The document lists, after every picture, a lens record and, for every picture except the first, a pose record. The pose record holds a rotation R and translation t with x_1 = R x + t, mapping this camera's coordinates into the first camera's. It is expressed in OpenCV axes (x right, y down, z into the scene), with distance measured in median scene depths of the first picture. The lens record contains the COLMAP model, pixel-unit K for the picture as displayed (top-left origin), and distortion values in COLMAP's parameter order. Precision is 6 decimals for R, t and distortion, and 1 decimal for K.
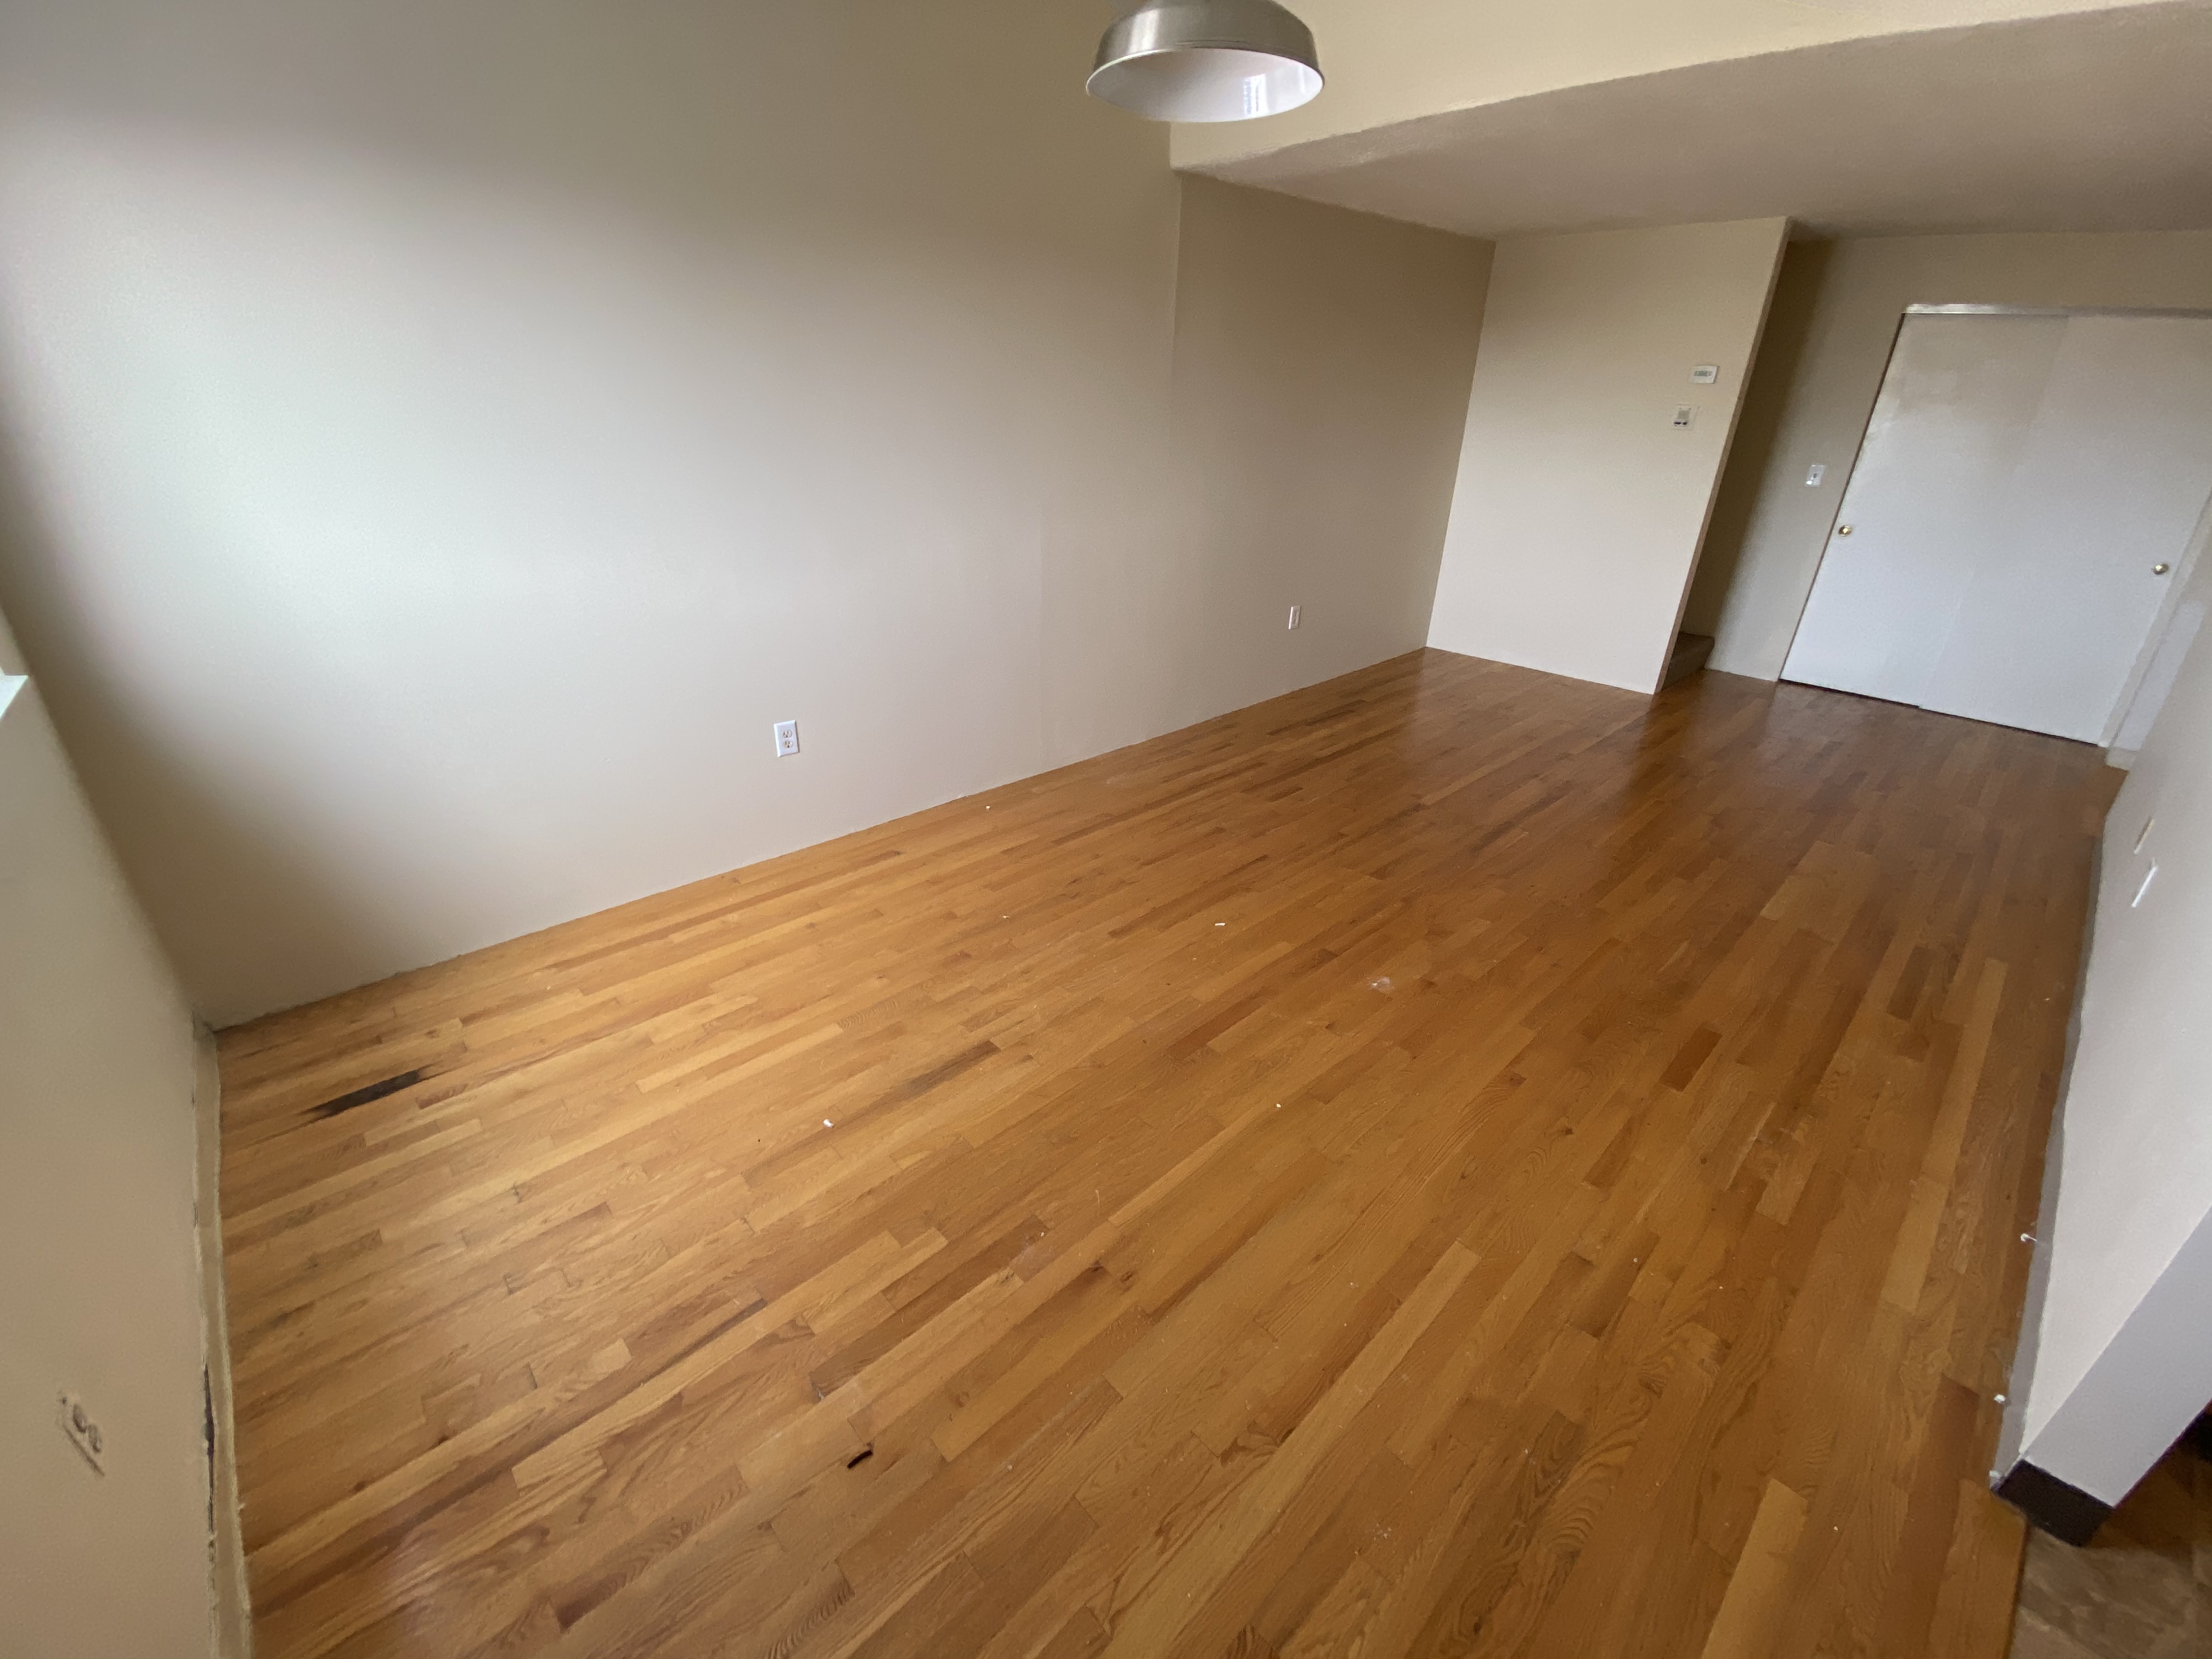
lens RADIAL K [[886.5, 0, 1101.6], [0, 886.5, 814.3], [0, 0, 1]] dist [0.038264, -0.032050]
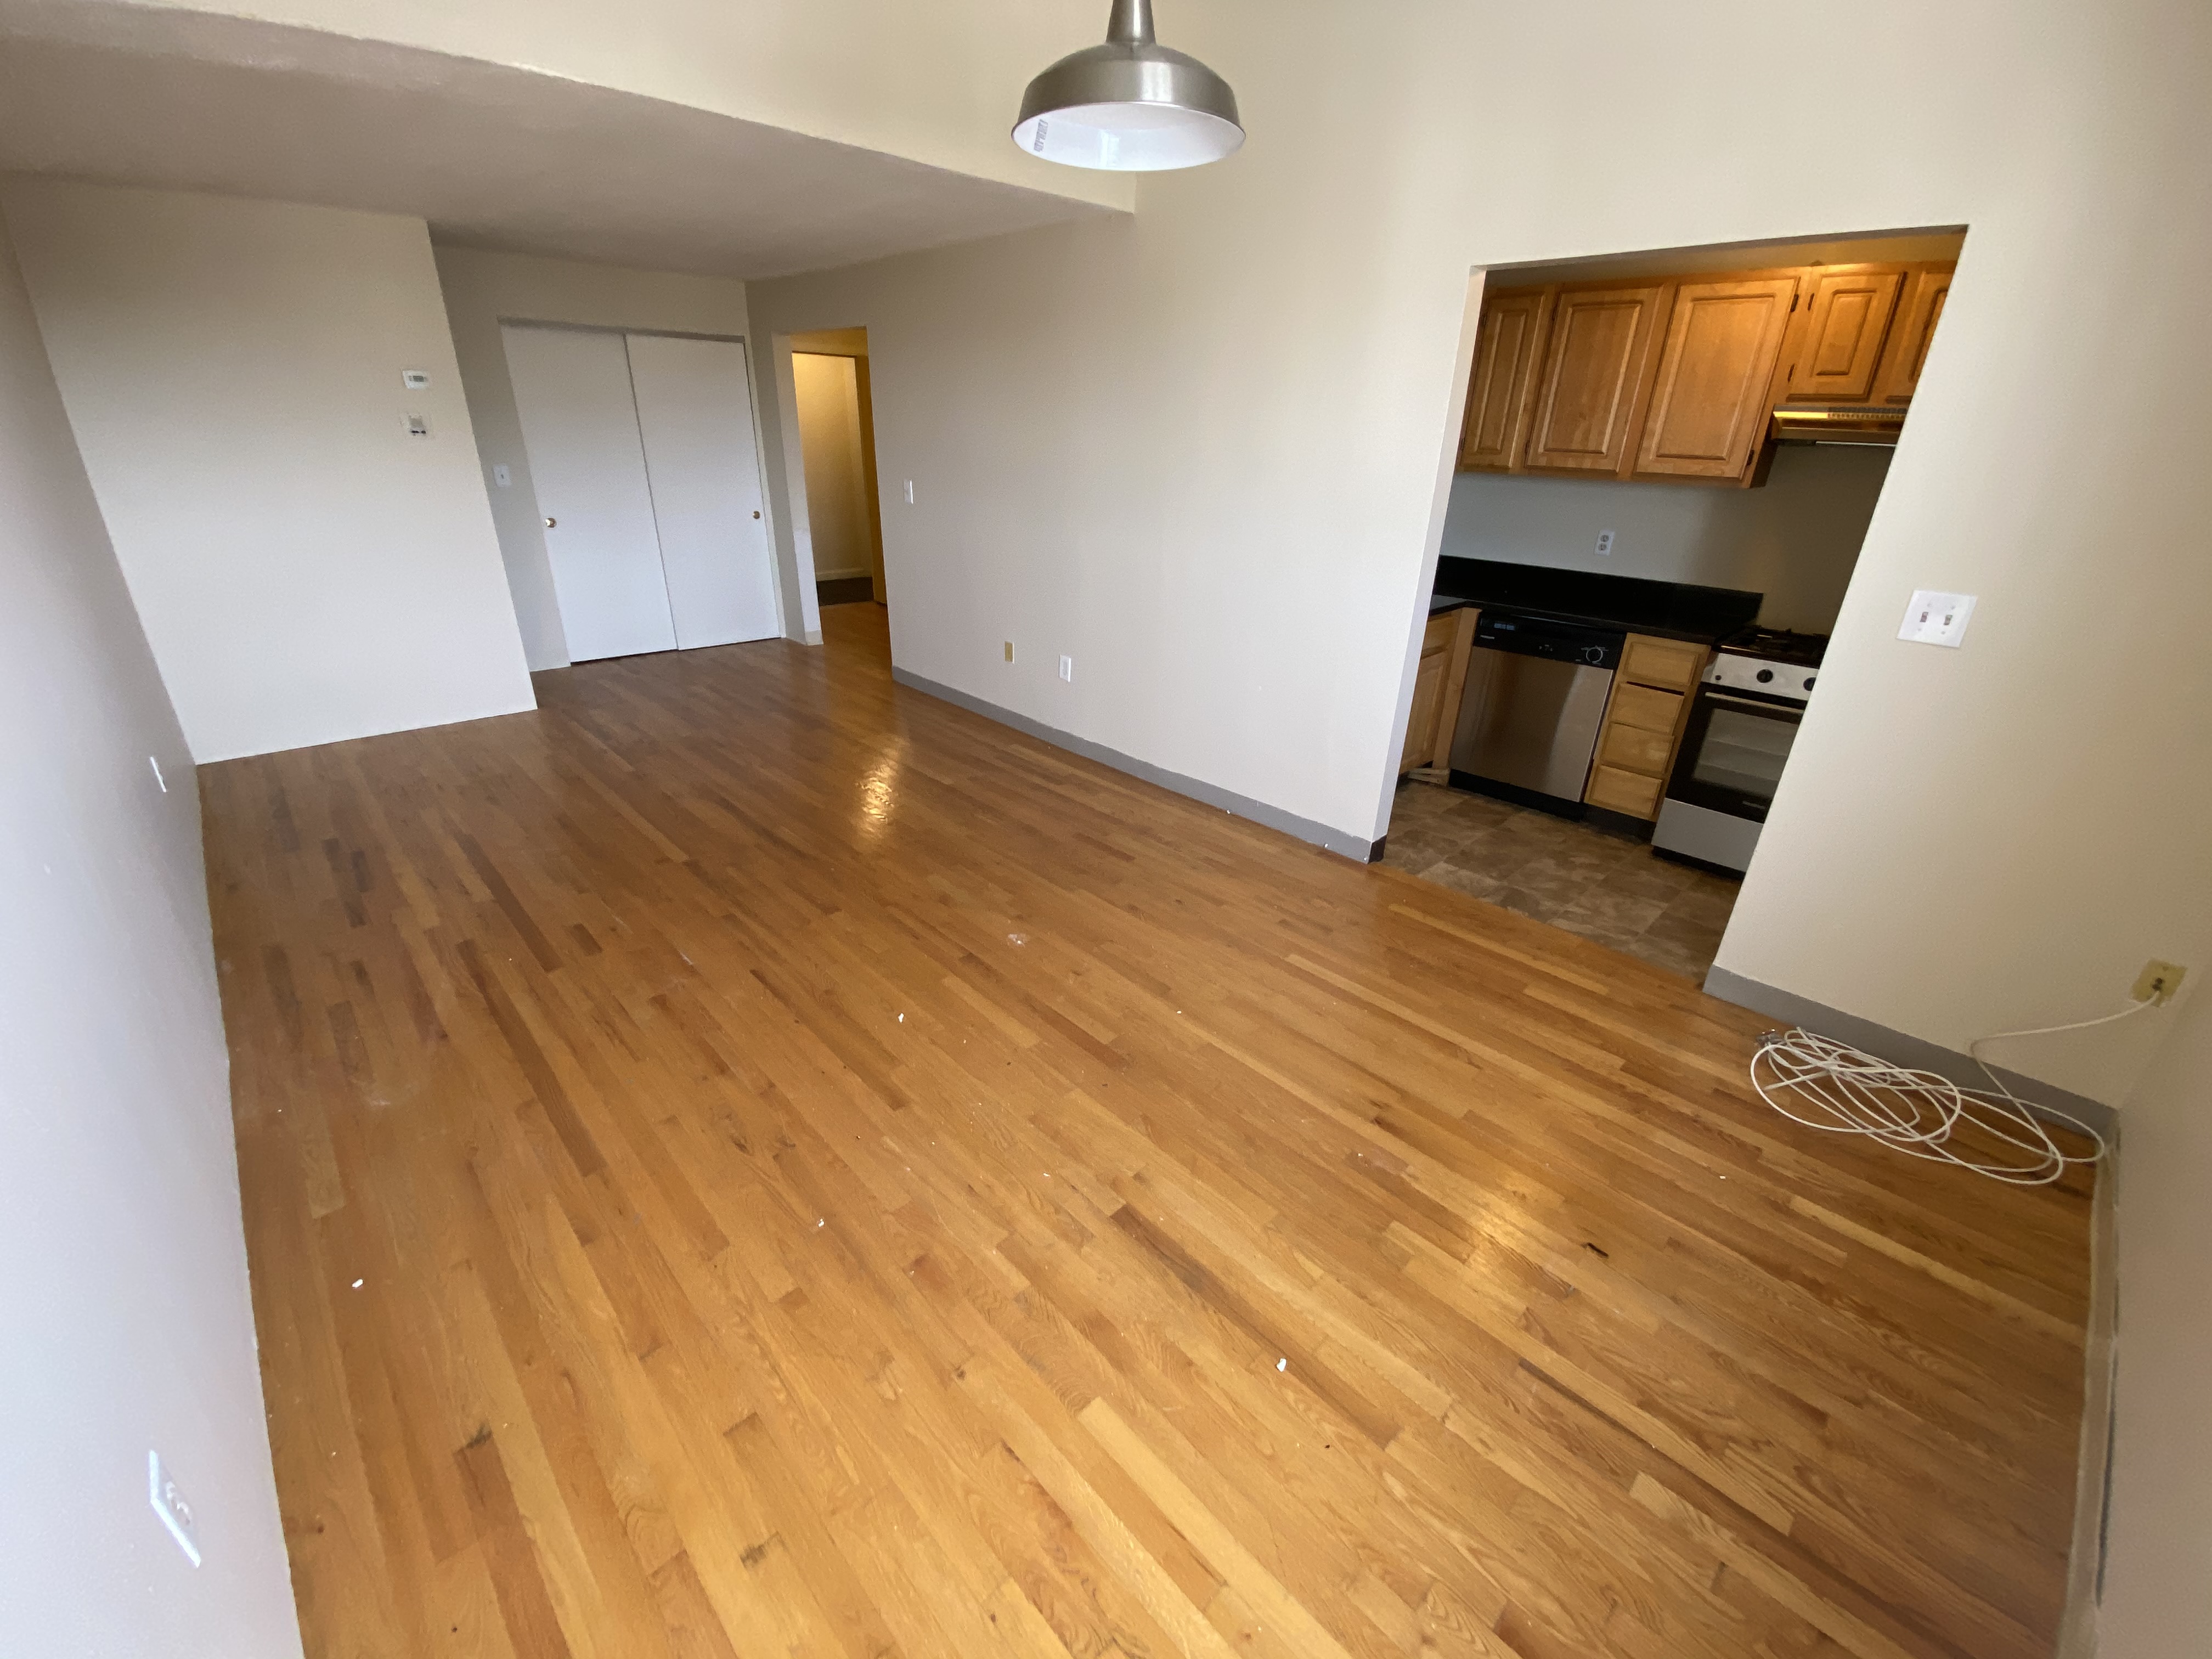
lens RADIAL K [[886.5, 0, 1101.6], [0, 886.5, 814.3], [0, 0, 1]] dist [0.038264, -0.032050]
pose [[-0.018199, -0.415644, 0.909345, -0.699381], [0.399962, 0.830529, 0.387623, -0.363985], [-0.916351, 0.370758, 0.151128, 0.721733]]
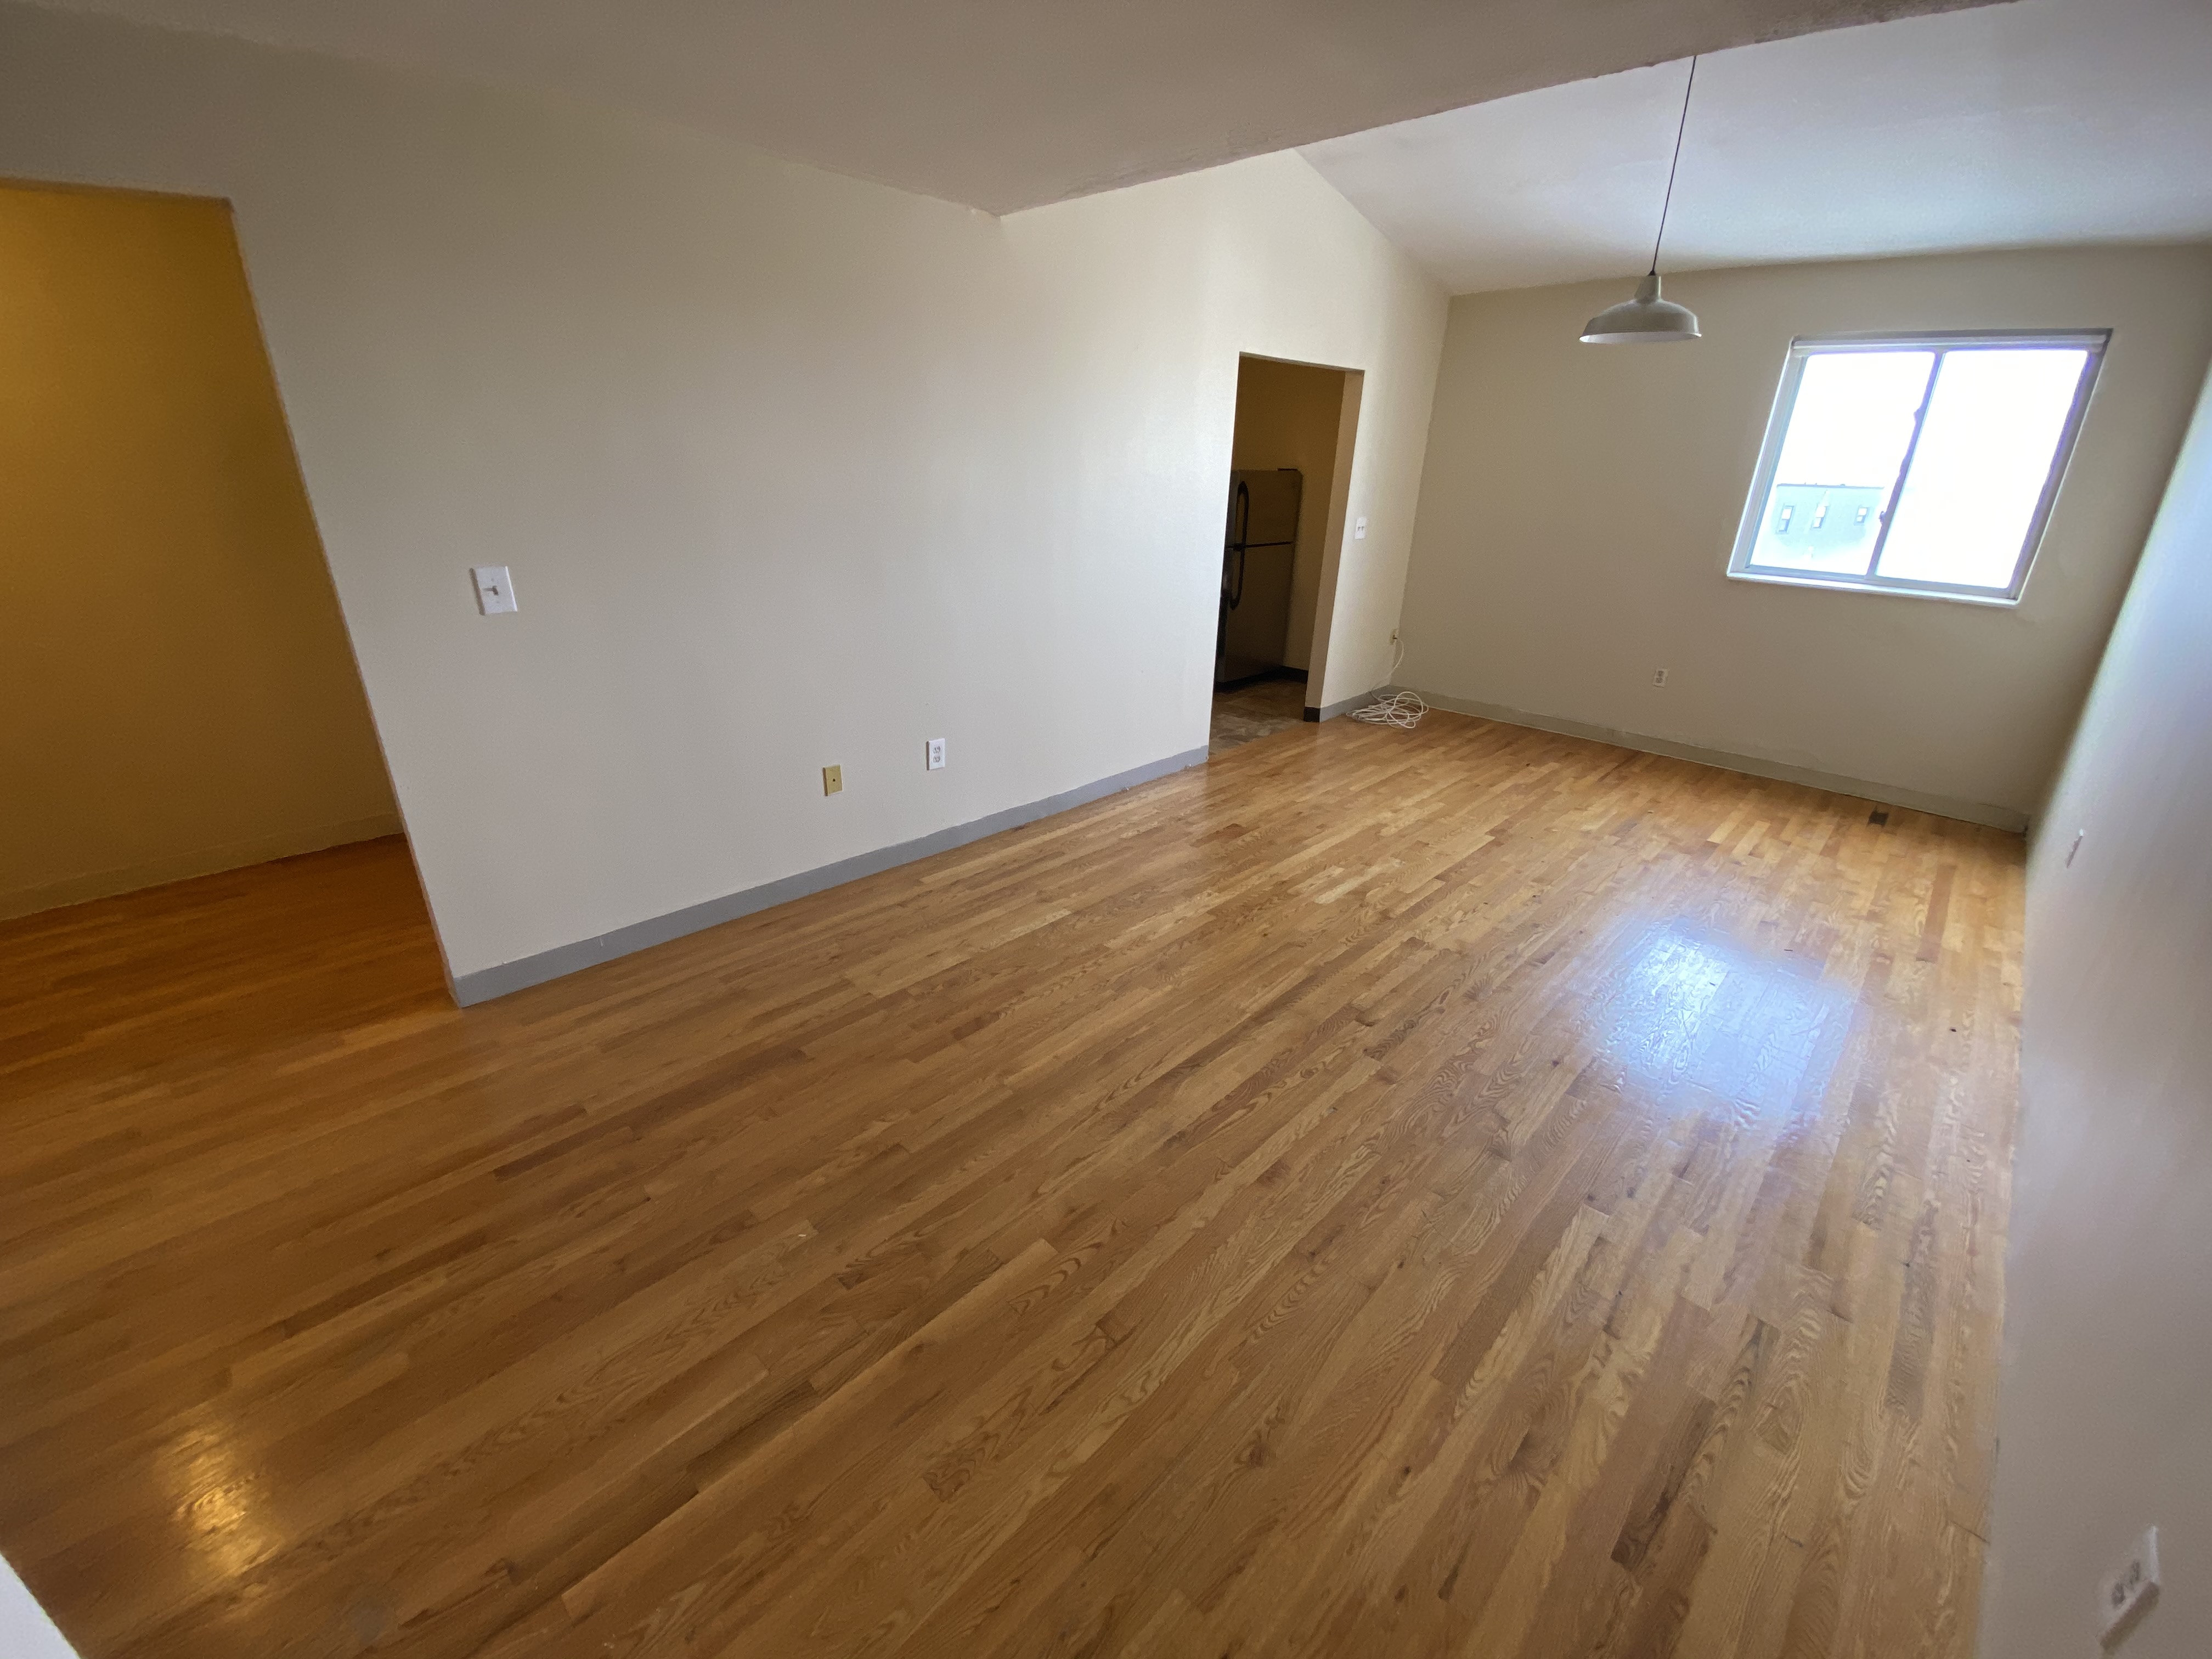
lens RADIAL K [[886.5, 0, 1101.6], [0, 886.5, 814.3], [0, 0, 1]] dist [0.038264, -0.032050]
pose [[-0.998249, -0.018243, -0.056266, 0.942724], [-0.053555, 0.682589, 0.728838, -0.953108], [0.025110, 0.730575, -0.682371, 2.055720]]
